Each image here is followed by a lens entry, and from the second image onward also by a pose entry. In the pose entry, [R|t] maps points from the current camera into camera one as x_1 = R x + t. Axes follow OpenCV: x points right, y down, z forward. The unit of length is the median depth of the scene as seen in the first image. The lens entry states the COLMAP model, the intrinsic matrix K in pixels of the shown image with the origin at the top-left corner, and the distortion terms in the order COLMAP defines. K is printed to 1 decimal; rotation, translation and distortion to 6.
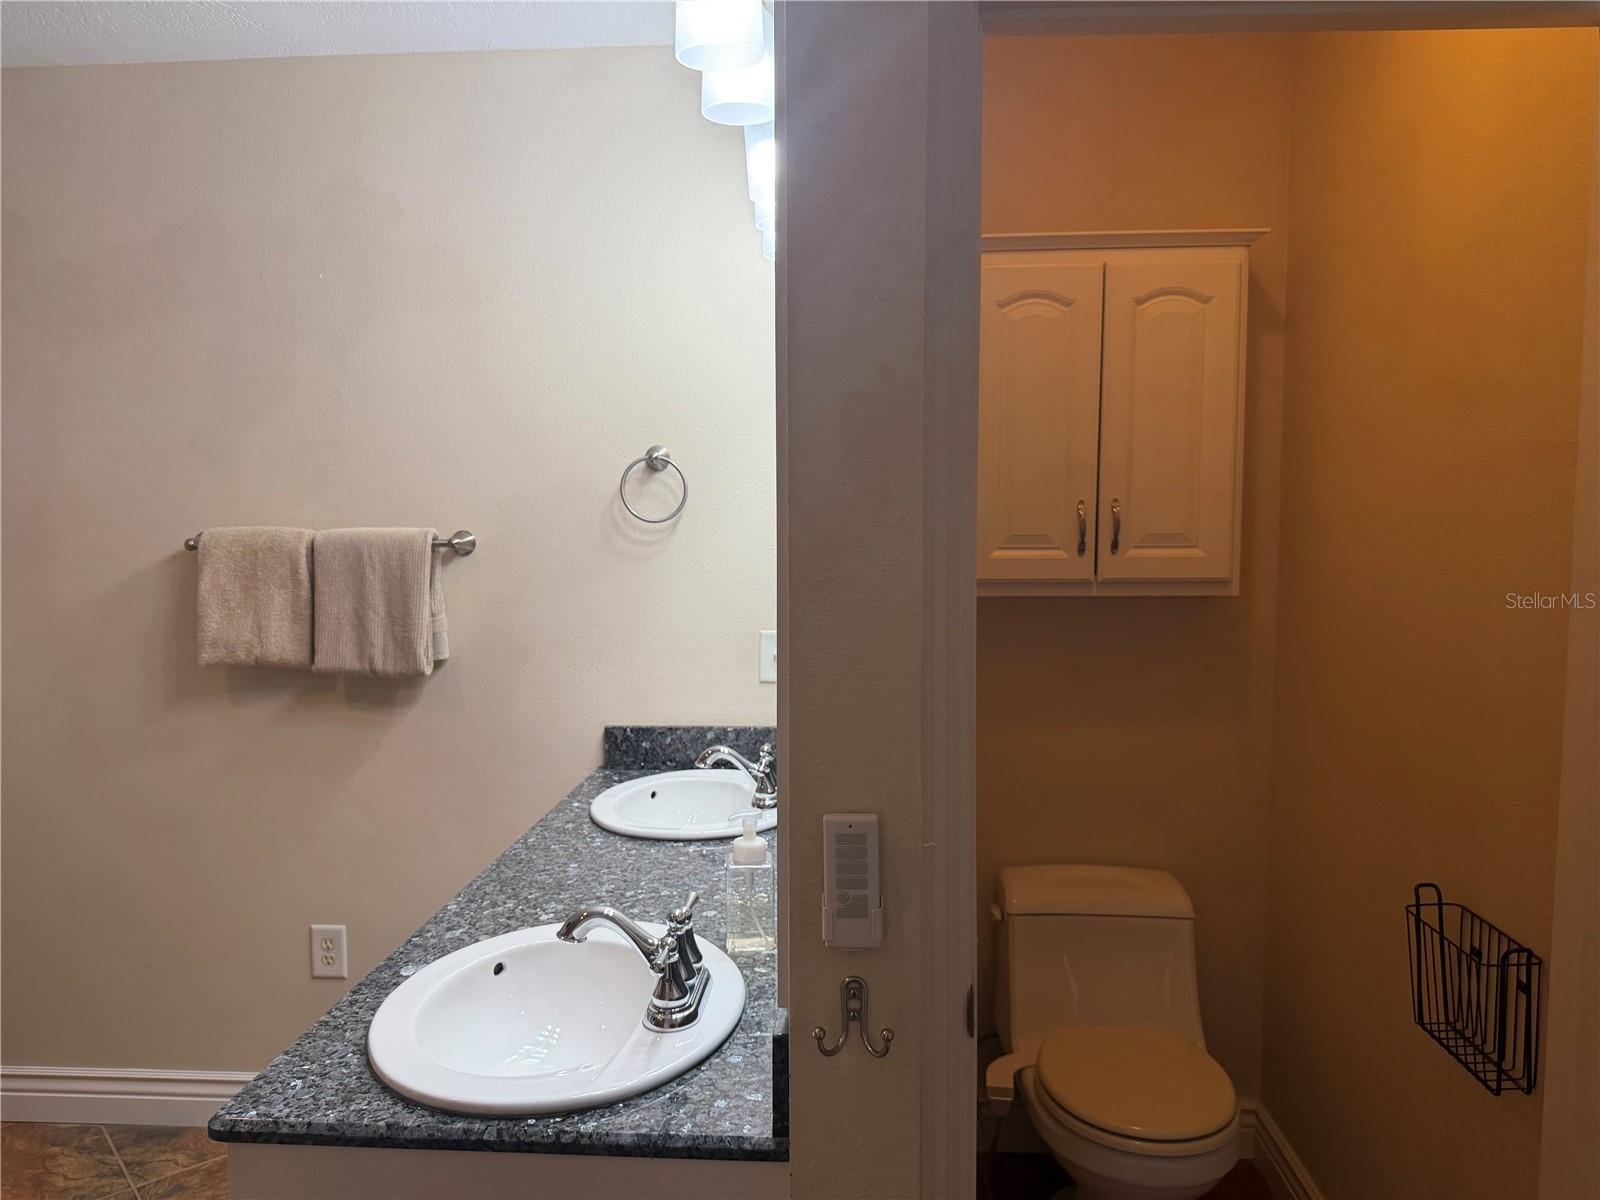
lens RADIAL K [[1119.9, 0, 800.6], [0, 1119.9, 597.0], [0, 0, 1]] dist [-0.032751, -0.002157]
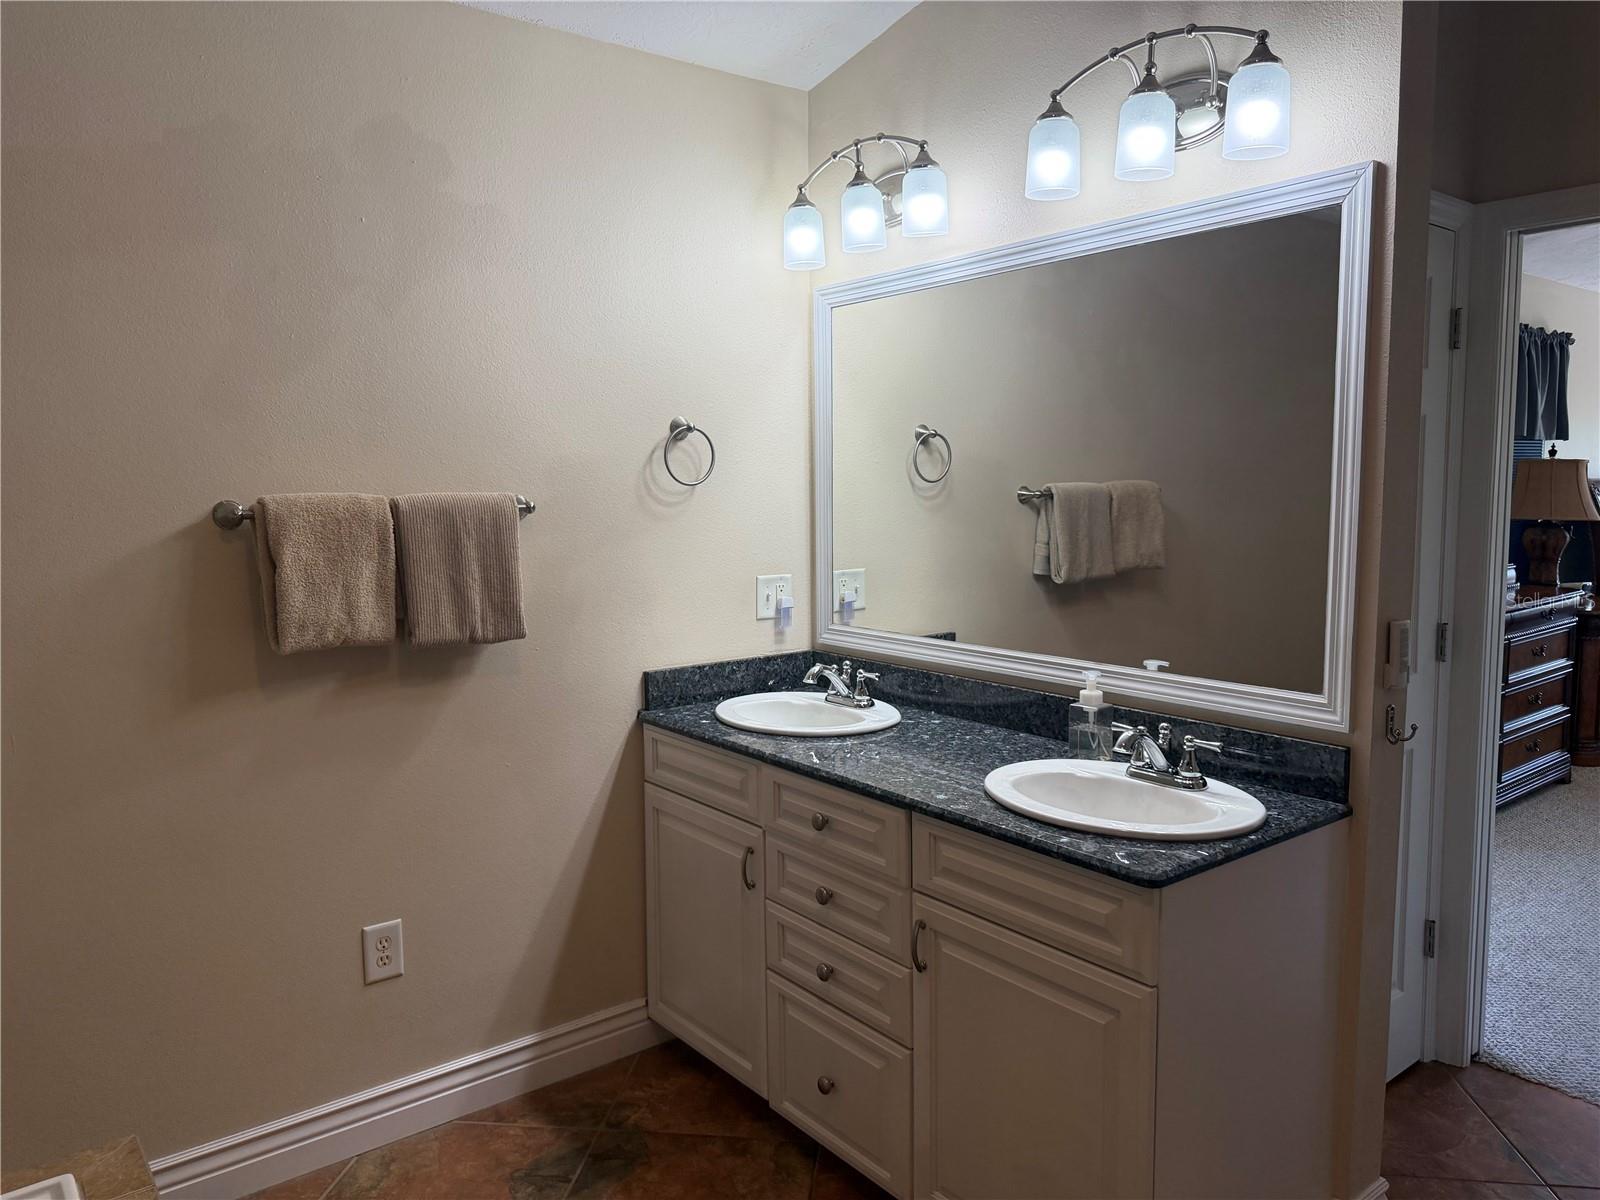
lens RADIAL K [[1119.9, 0, 800.0], [0, 1119.9, 598.4], [0, 0, 1]] dist [-0.032751, -0.002157]
pose [[0.749149, -0.070665, 0.658622, -0.788194], [0.051387, 0.997497, 0.048574, -0.002117], [-0.660406, -0.002545, 0.750905, 0.076397]]
